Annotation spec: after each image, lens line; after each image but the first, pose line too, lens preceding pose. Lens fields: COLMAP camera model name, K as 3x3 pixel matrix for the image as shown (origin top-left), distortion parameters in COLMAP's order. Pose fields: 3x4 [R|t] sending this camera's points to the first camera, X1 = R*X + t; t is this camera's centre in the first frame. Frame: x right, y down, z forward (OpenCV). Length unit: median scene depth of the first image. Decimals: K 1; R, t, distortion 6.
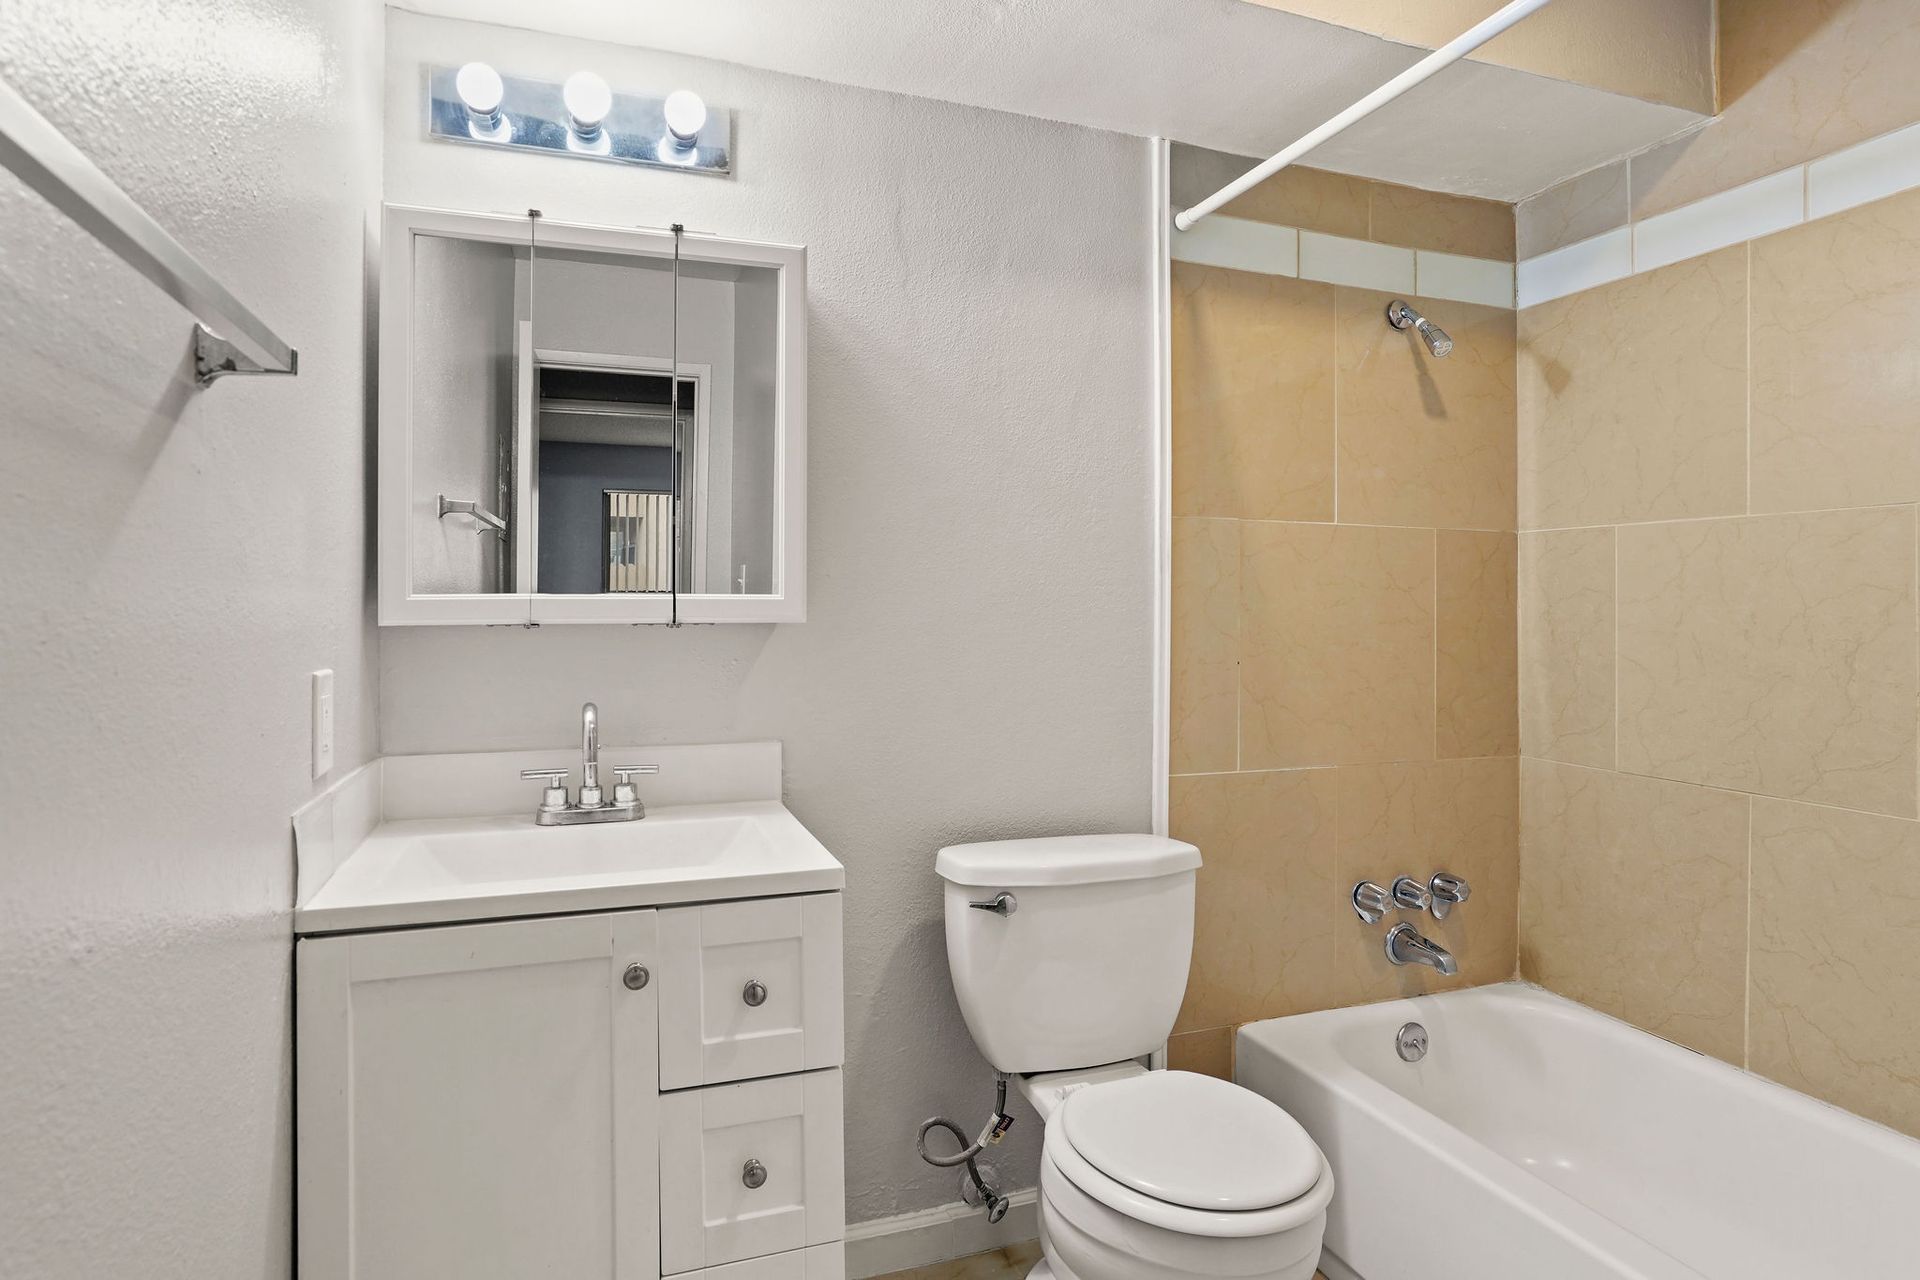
lens RADIAL K [[1038.8, 0, 950.0], [0, 1038.8, 636.0], [0, 0, 1]] dist [-0.035096, 0.025667]
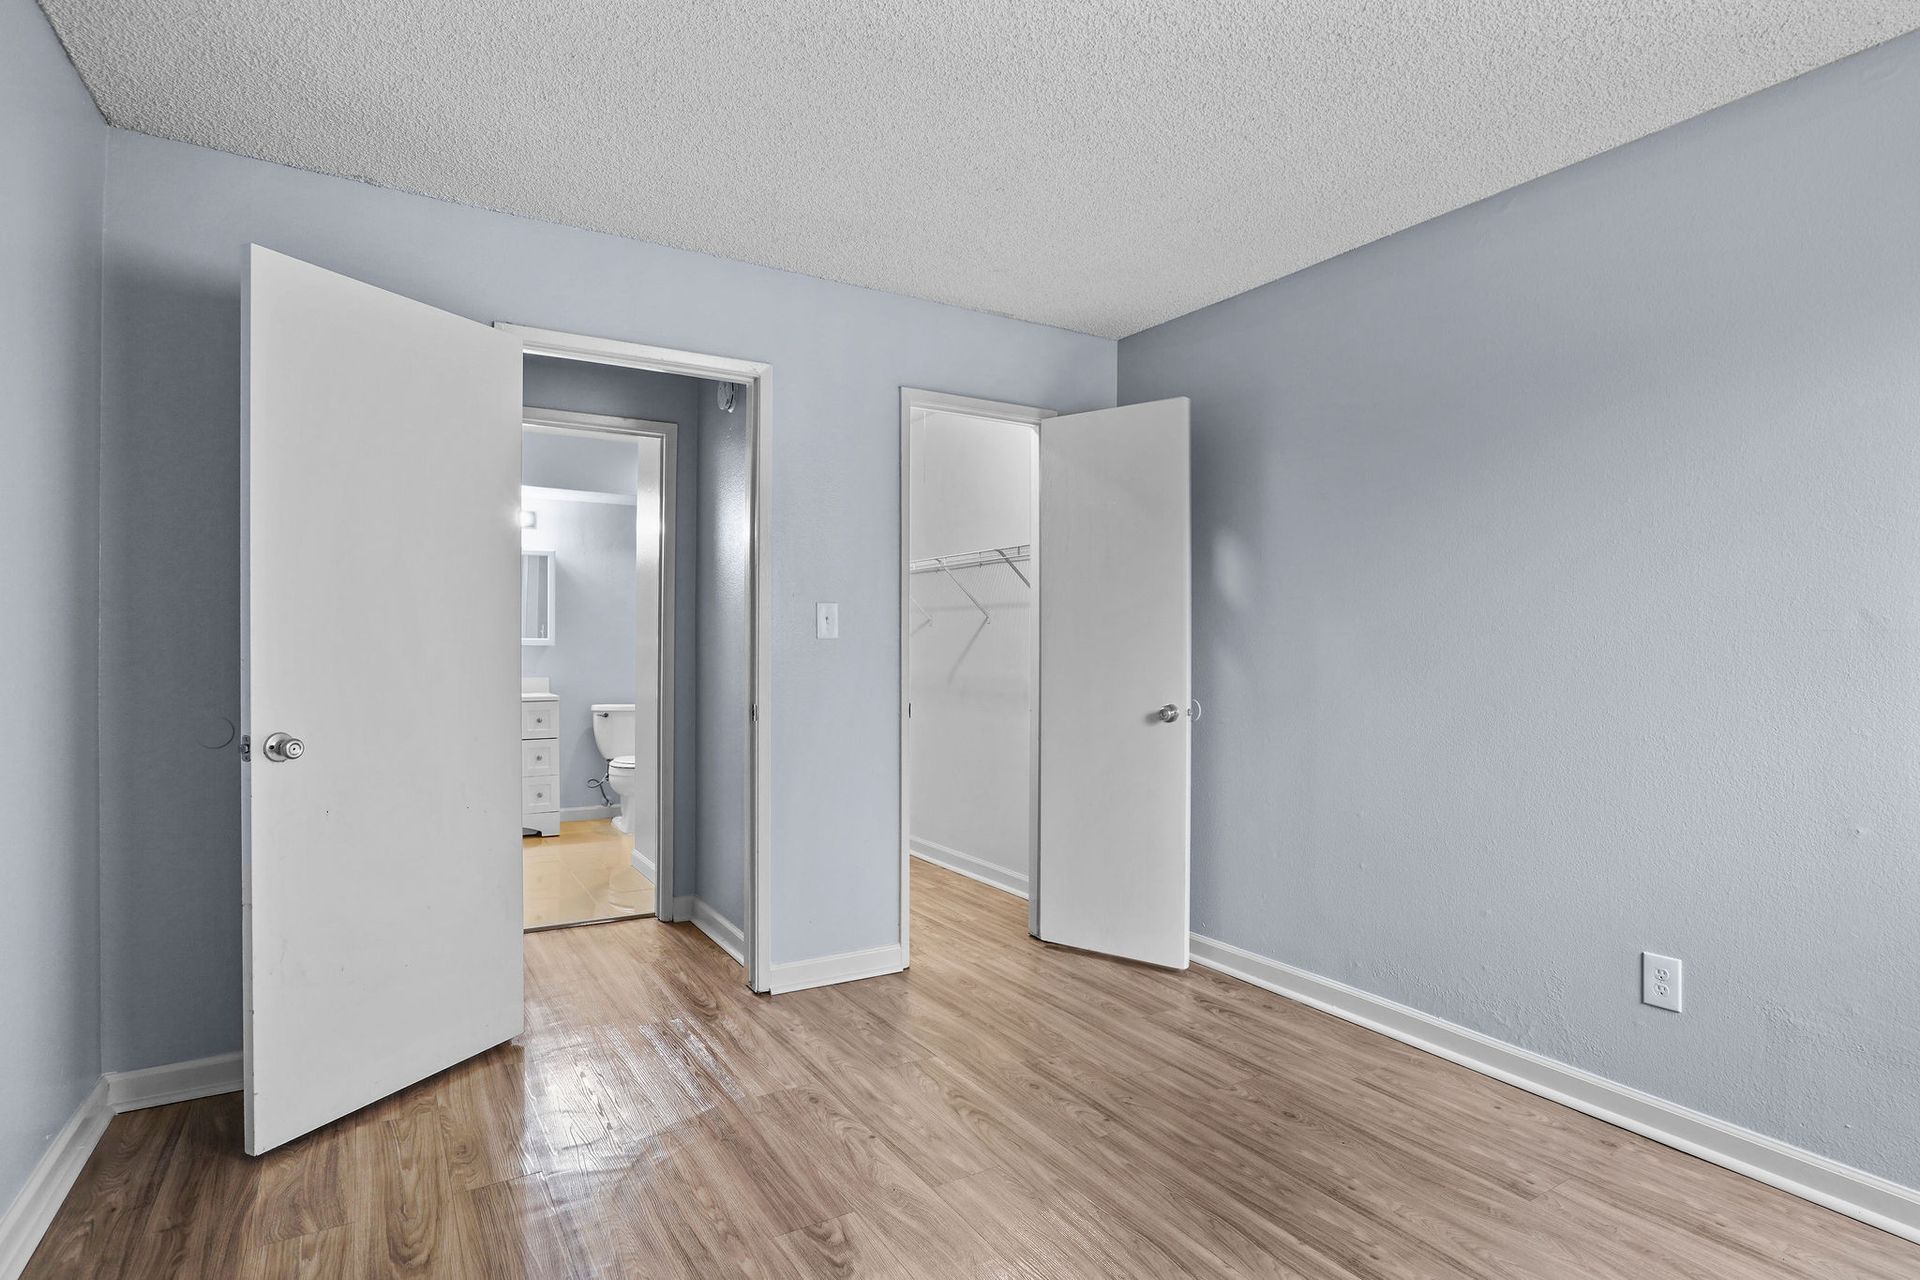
lens RADIAL K [[1087.8, 0, 964.8], [0, 1087.8, 637.4], [0, 0, 1]] dist [-0.039464, 0.031166]
pose [[0.985386, -0.004756, 0.170269, 0.711819], [0.009773, 0.999542, -0.028640, 0.093055], [-0.170054, 0.029885, 0.984981, -3.396621]]
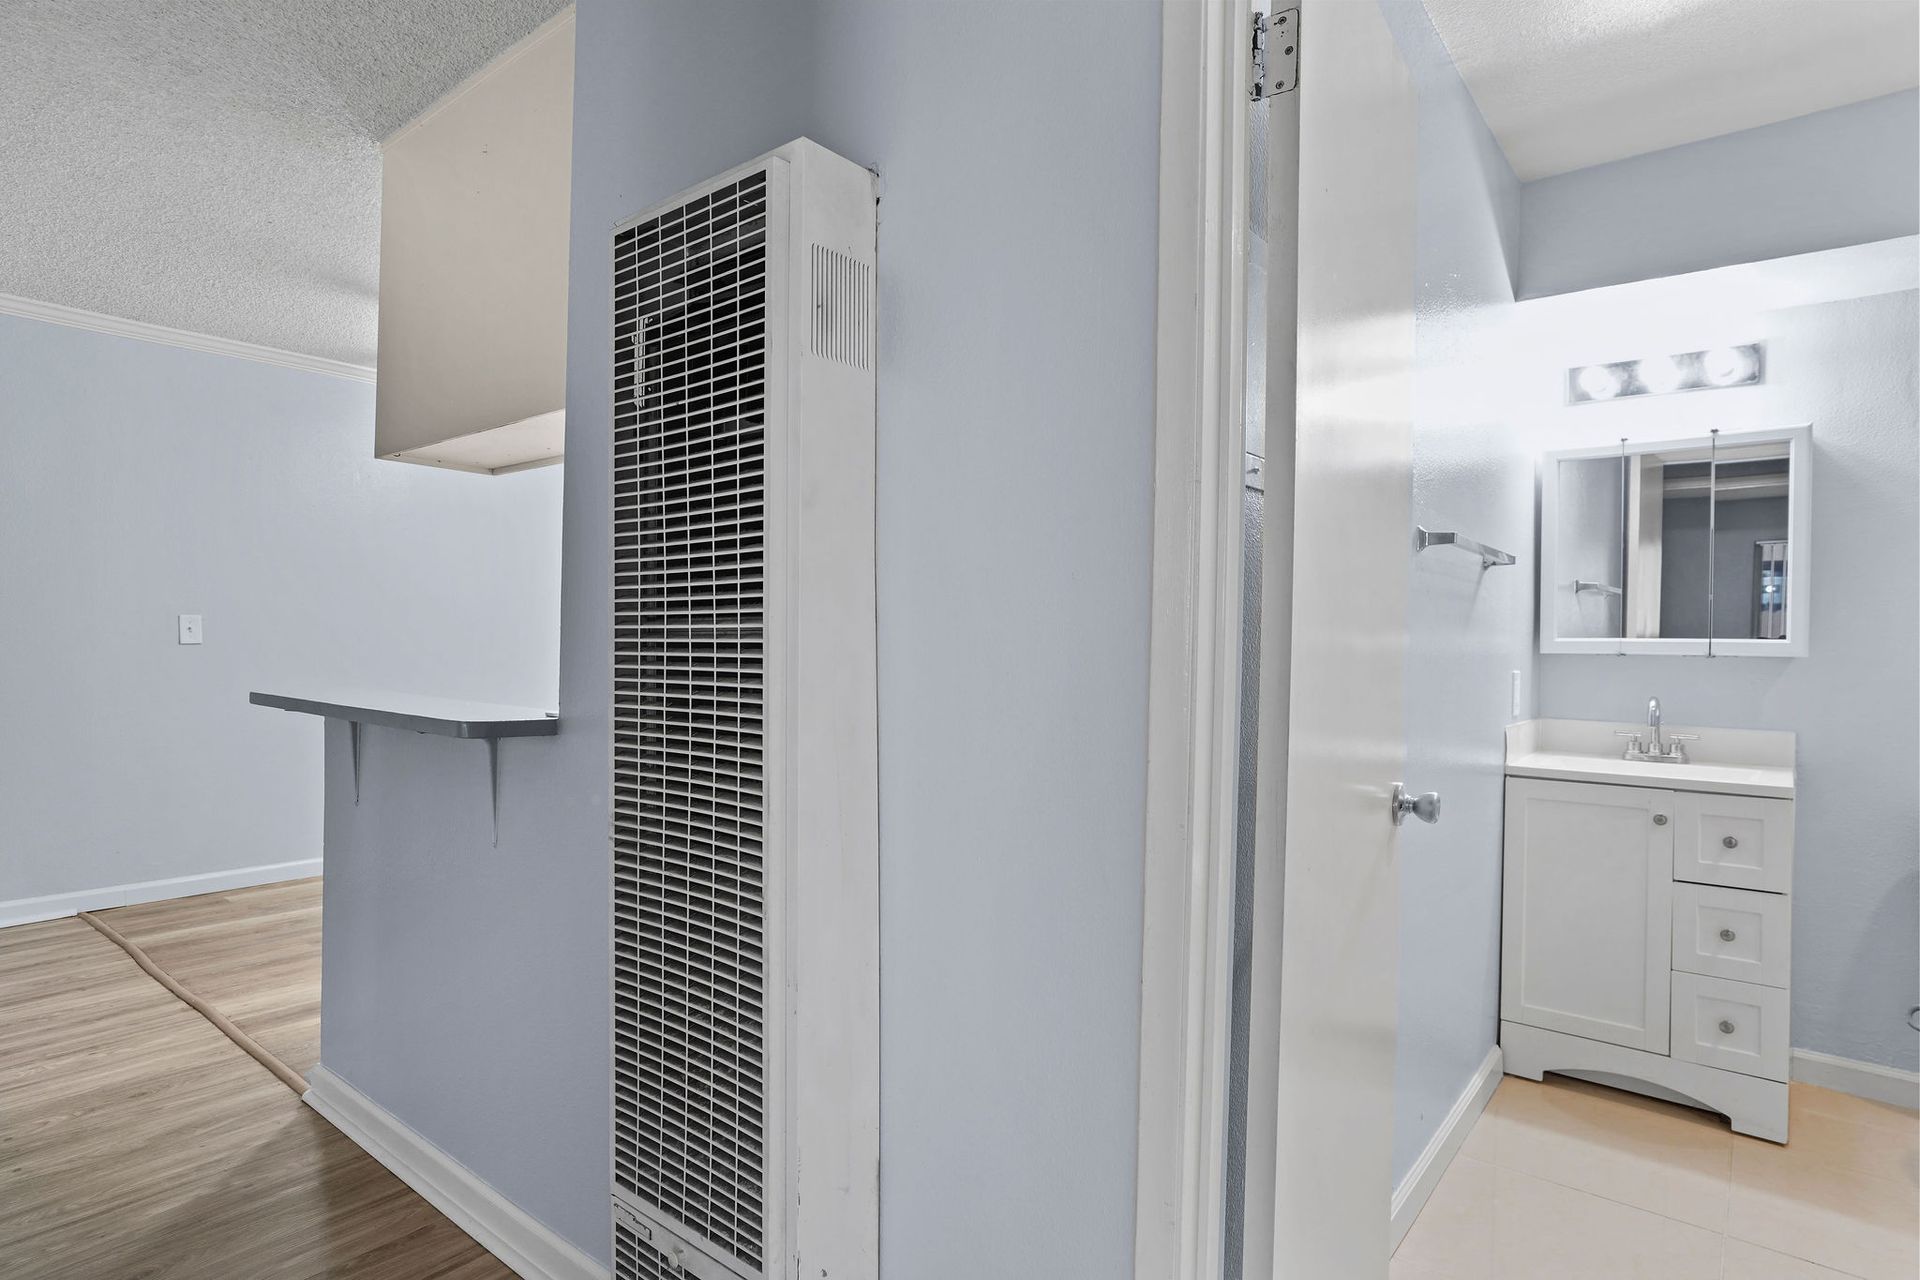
lens RADIAL K [[1038.8, 0, 950.0], [0, 1038.8, 636.0], [0, 0, 1]] dist [-0.035096, 0.025667]
pose [[0.527000, -0.002270, -0.849863, 0.534472], [-0.033178, 0.999179, -0.023242, 0.038054], [0.849218, 0.040445, 0.526492, -1.011656]]
